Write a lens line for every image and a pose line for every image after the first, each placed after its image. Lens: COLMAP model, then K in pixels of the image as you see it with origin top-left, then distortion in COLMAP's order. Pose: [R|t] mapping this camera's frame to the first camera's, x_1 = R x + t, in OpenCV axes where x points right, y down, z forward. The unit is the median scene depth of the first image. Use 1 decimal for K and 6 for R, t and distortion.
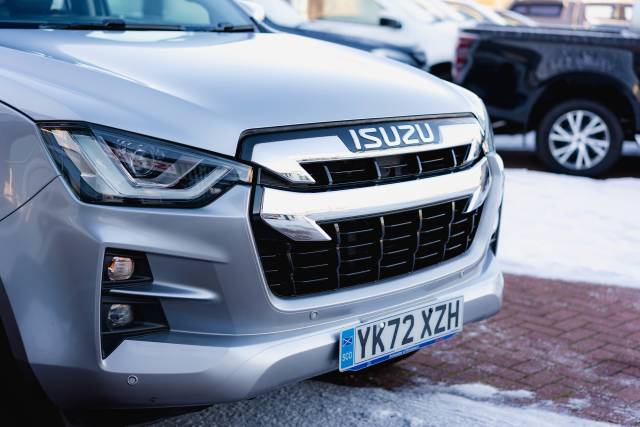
lens RADIAL K [[970.6, 0, 319.4], [0, 970.6, 214.6], [0, 0, 1]] dist [-0.010088, 0.000000]
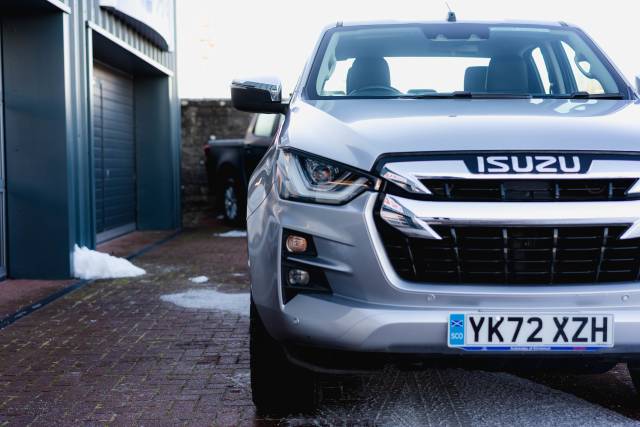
lens RADIAL K [[970.6, 0, 320.2], [0, 970.6, 210.6], [0, 0, 1]] dist [-0.010088, 0.000000]
pose [[0.691862, 0.033087, -0.721271, 0.794028], [-0.114380, 0.991358, -0.064239, 0.085524], [0.712913, 0.126943, 0.689667, -0.007130]]
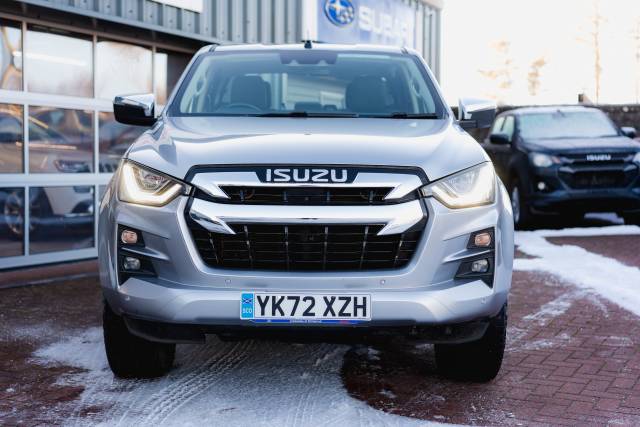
lens RADIAL K [[970.6, 0, 320.3], [0, 970.6, 211.5], [0, 0, 1]] dist [-0.010088, 0.000000]
pose [[0.705631, 0.043246, -0.707259, 1.208916], [-0.123523, 0.990360, -0.062683, 0.069669], [0.697730, 0.131593, 0.704171, -0.049088]]
